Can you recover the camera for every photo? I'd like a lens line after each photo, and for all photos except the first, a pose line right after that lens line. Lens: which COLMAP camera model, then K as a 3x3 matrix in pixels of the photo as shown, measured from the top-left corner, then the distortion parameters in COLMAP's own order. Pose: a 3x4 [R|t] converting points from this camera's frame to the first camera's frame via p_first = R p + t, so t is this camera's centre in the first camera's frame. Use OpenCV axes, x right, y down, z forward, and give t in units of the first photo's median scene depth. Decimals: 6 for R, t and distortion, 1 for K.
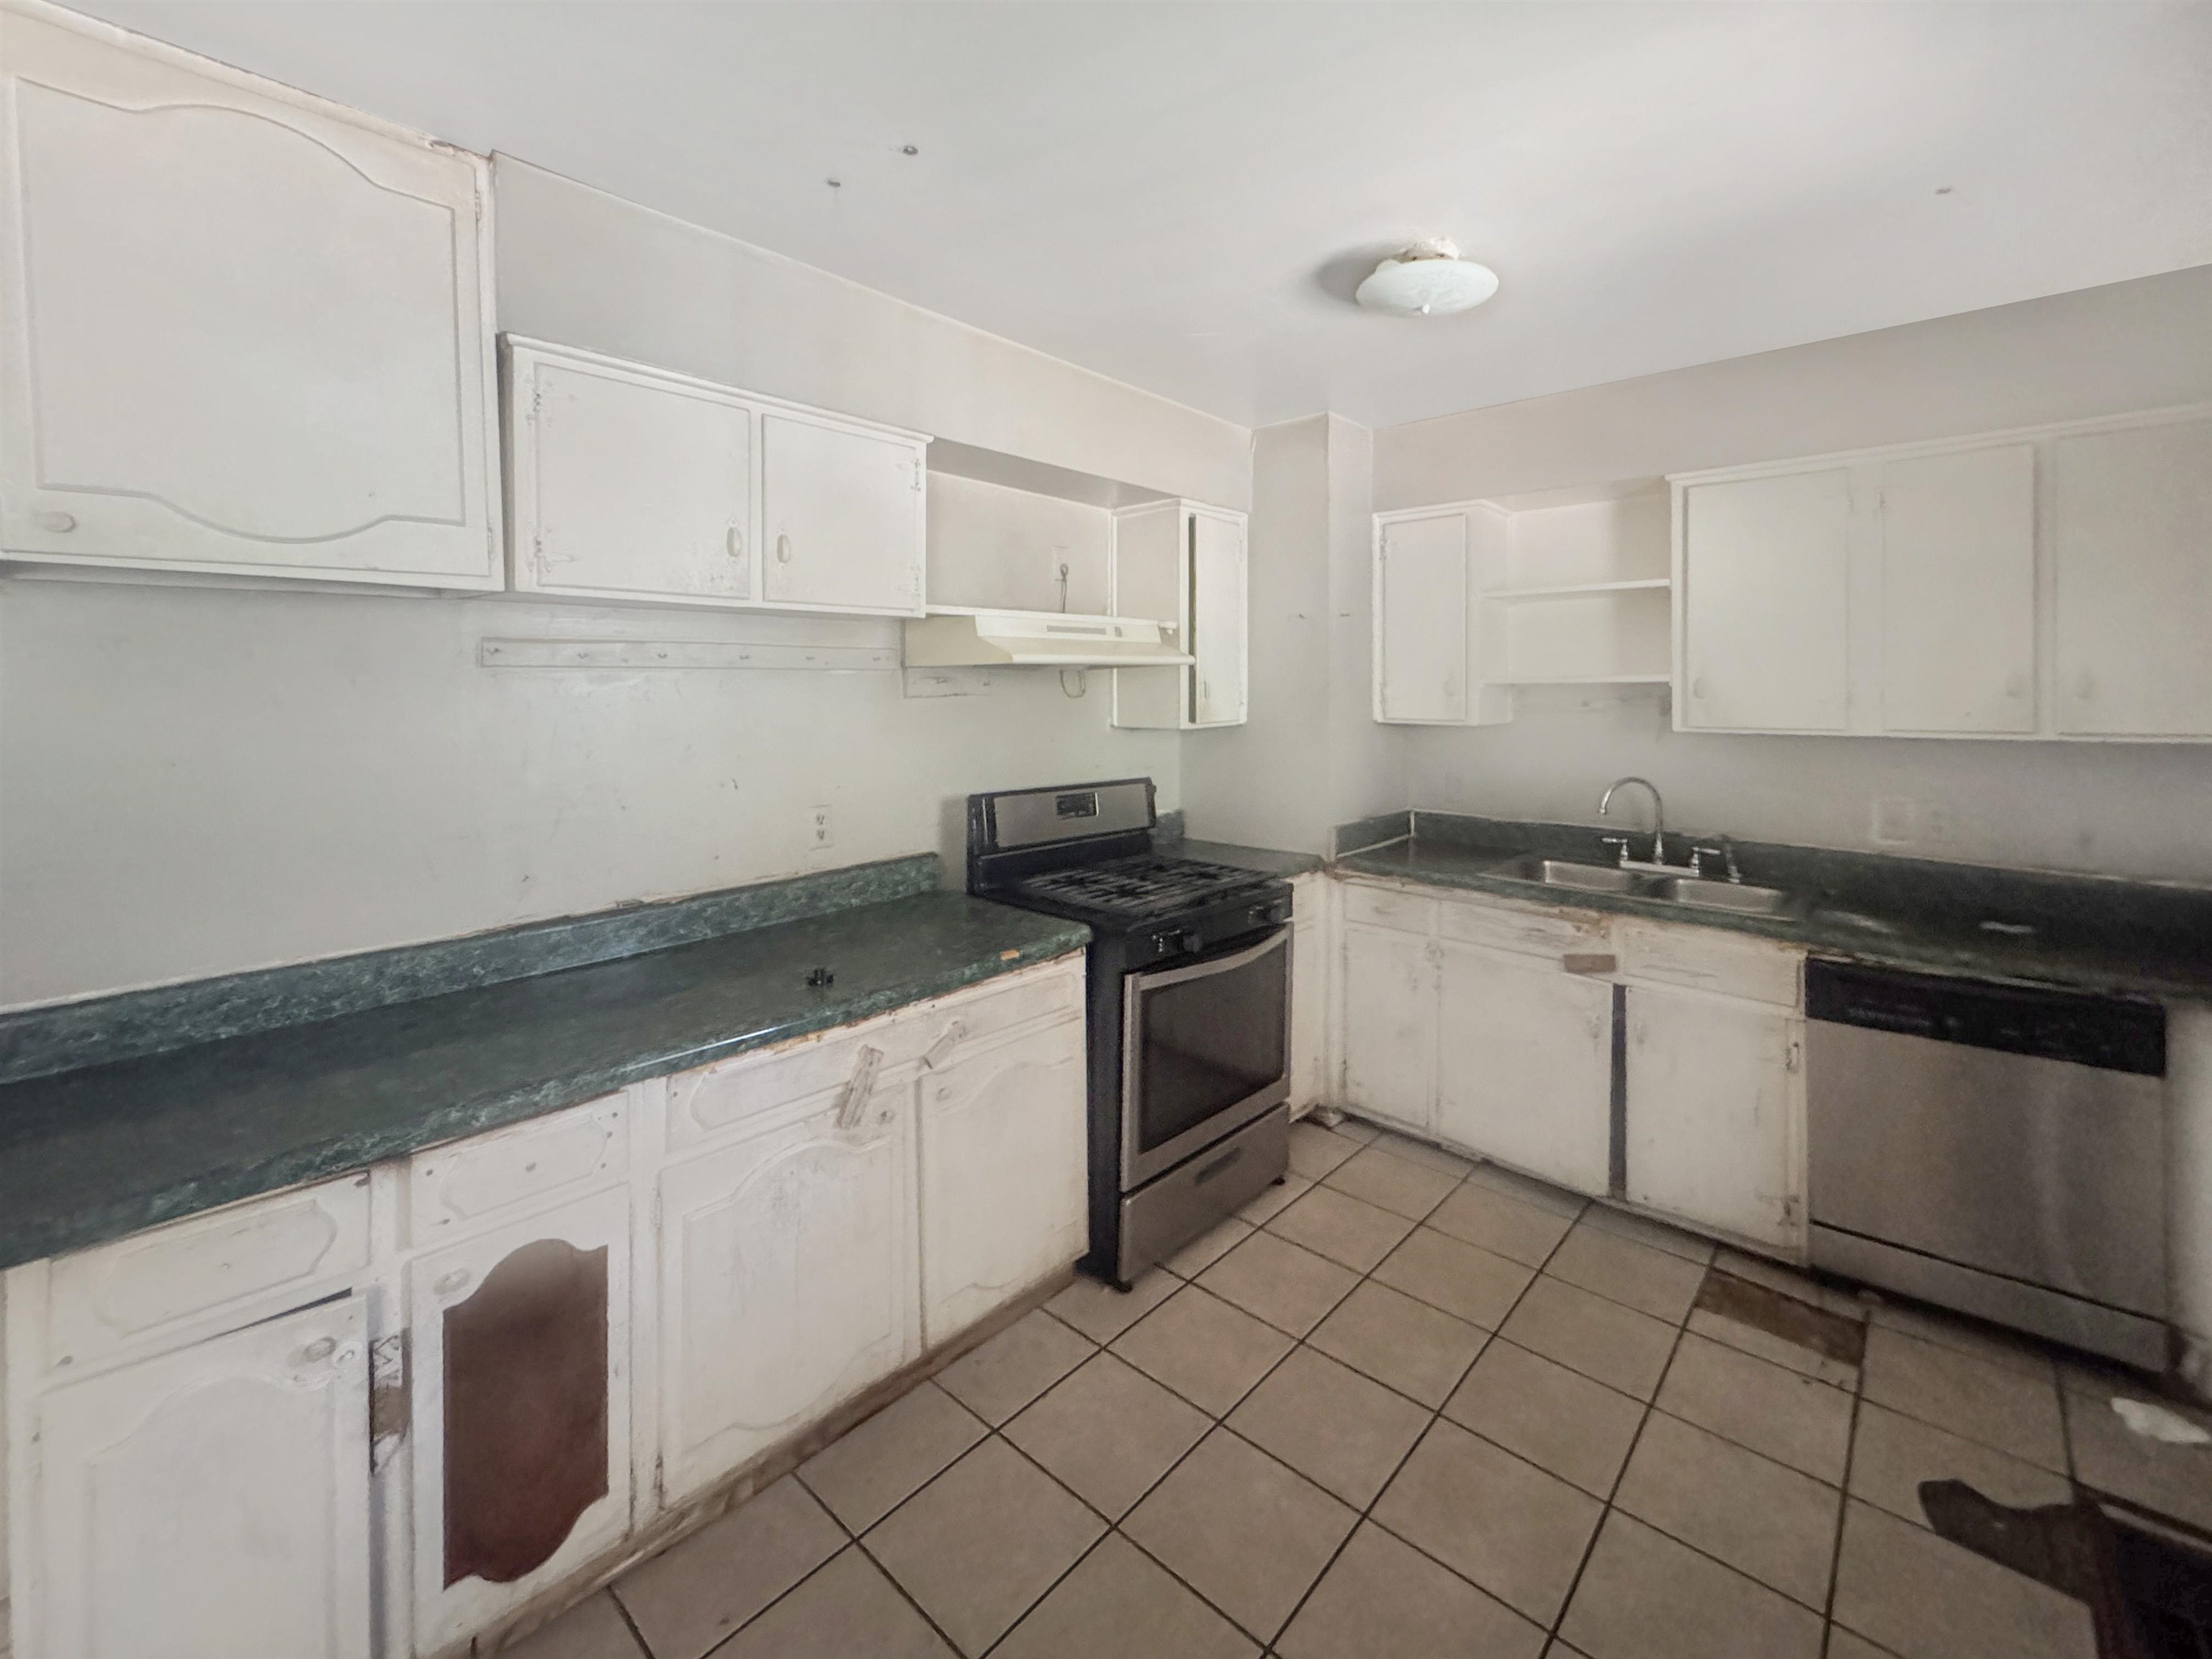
lens RADIAL K [[947.2, 0, 1104.2], [0, 947.2, 706.7], [0, 0, 1]] dist [-0.000550, -0.000455]
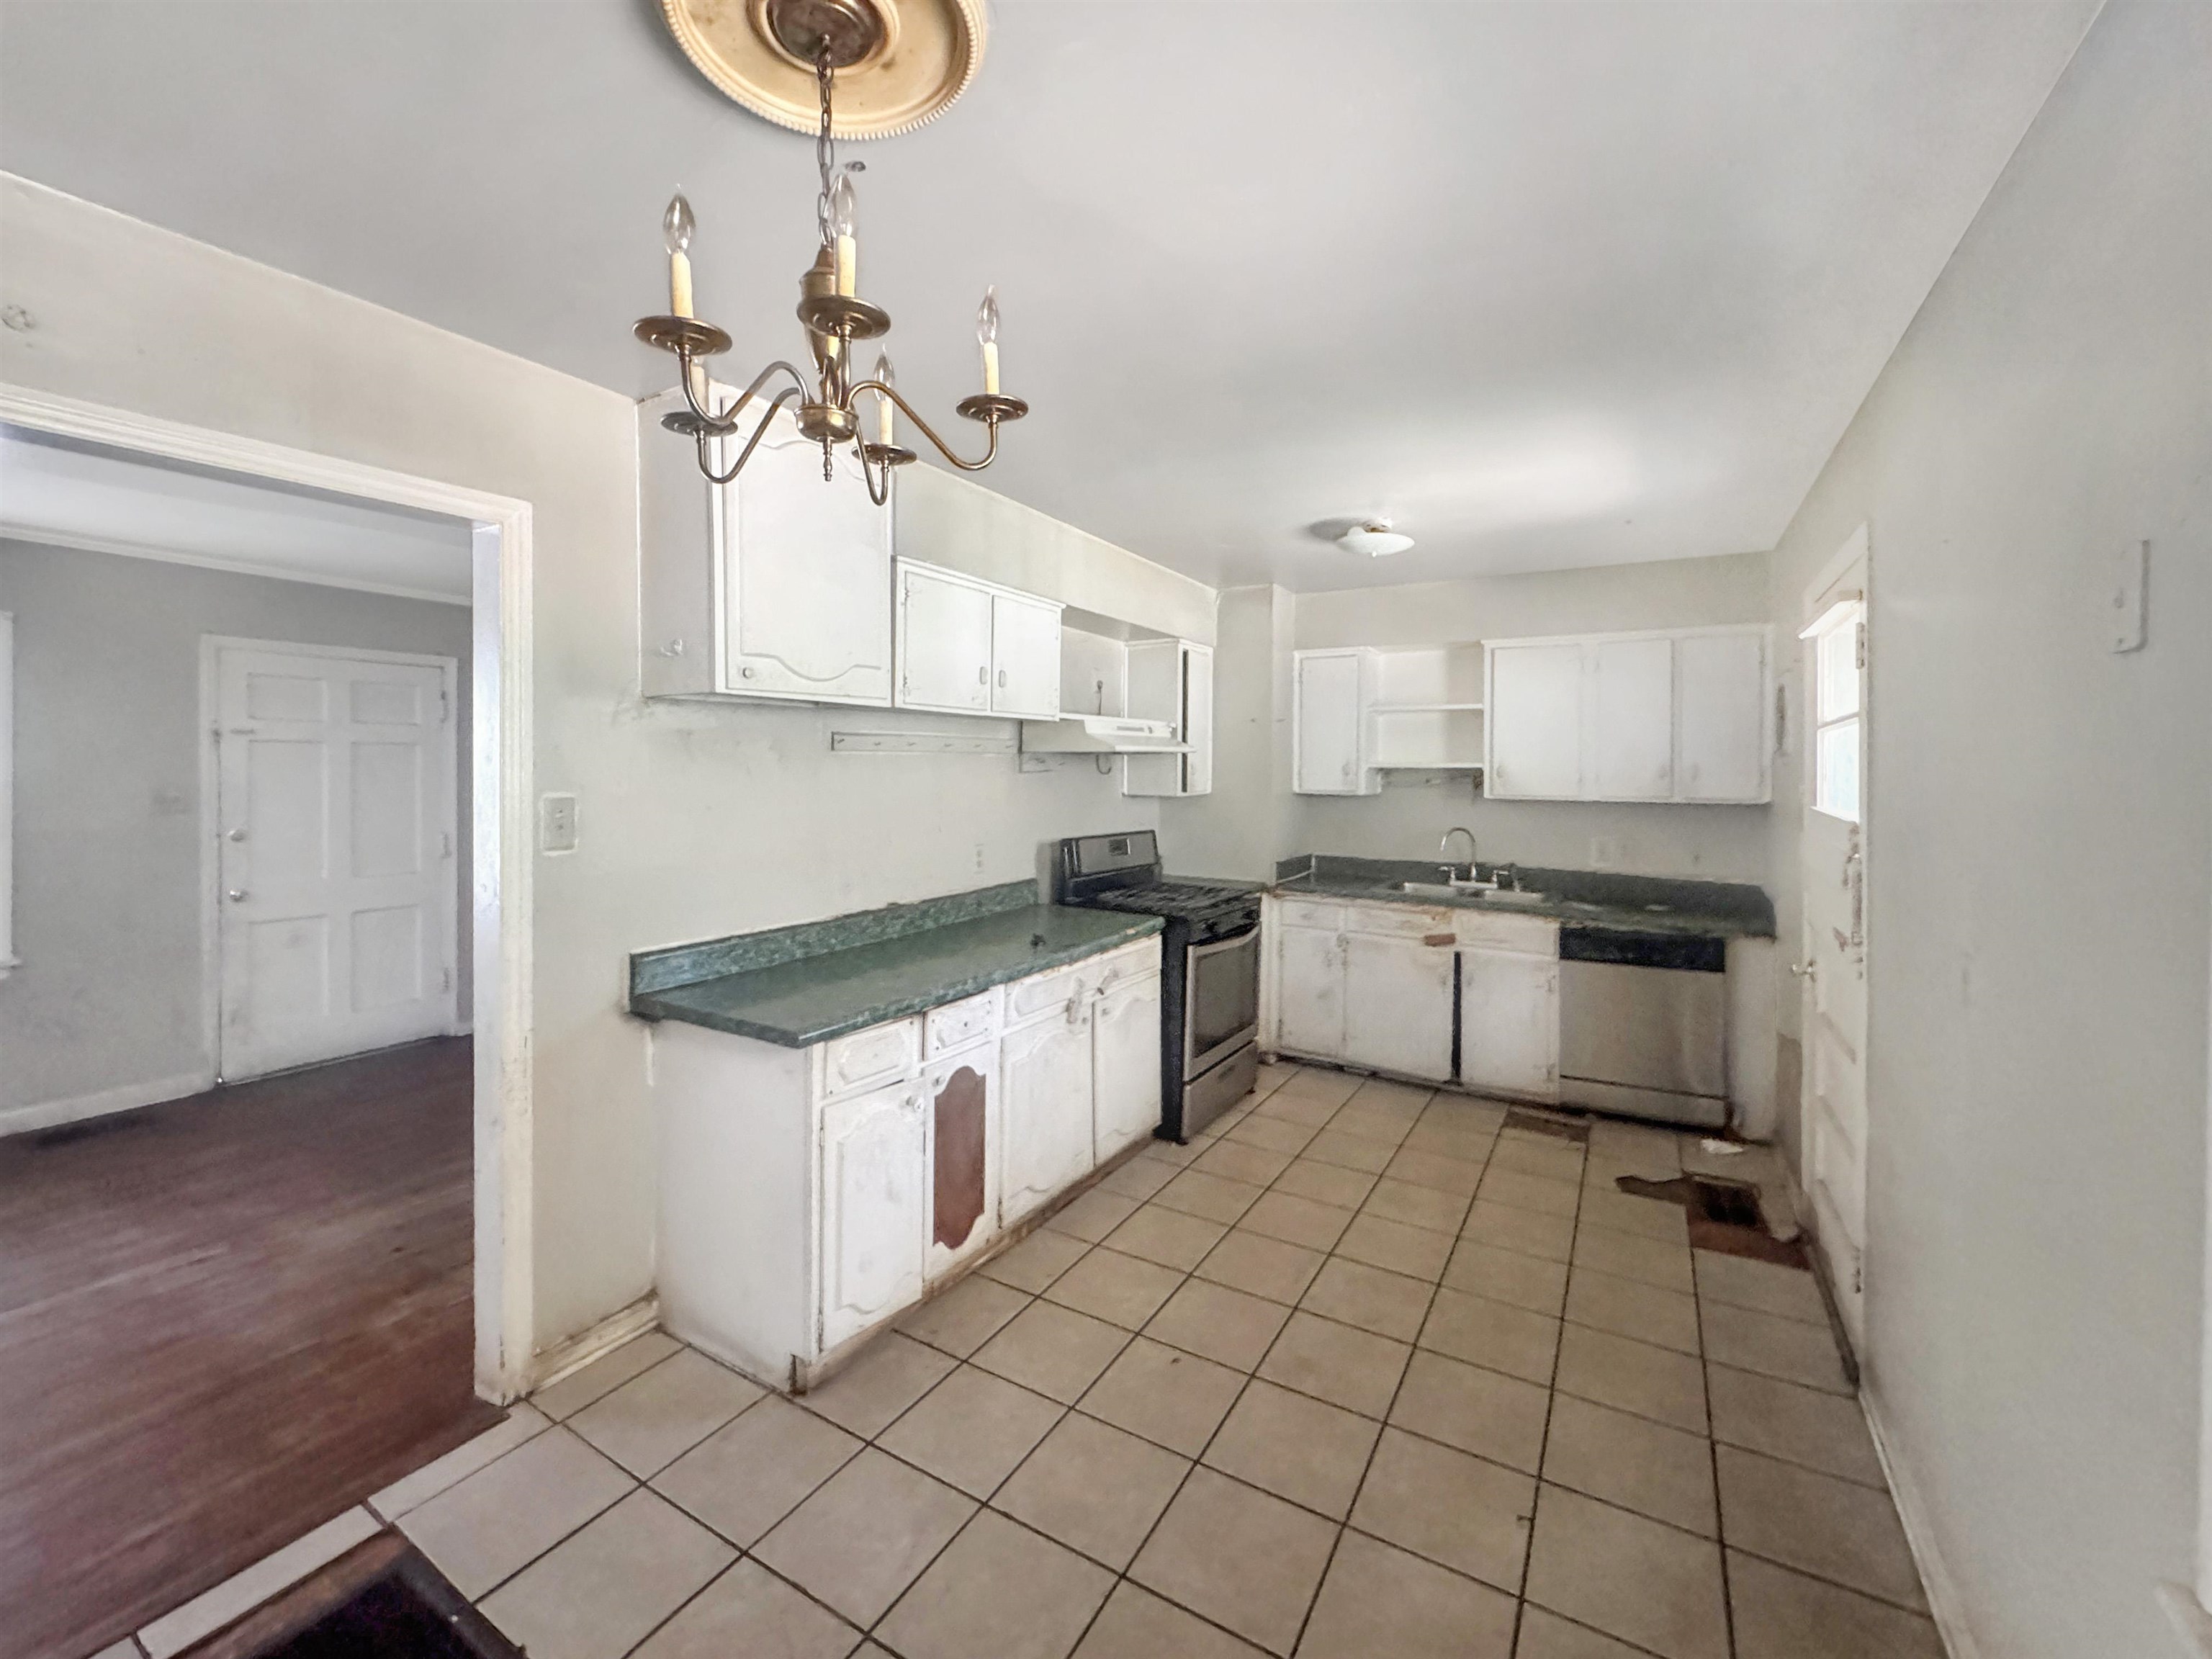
lens RADIAL K [[904.1, 0, 1109.5], [0, 904.1, 782.7], [0, 0, 1]] dist [-0.000340, -0.000120]
pose [[0.979478, 0.007854, 0.201400, -0.399671], [-0.007288, 0.999967, -0.003550, 0.010913], [-0.201421, 0.002010, 0.979503, -0.456225]]
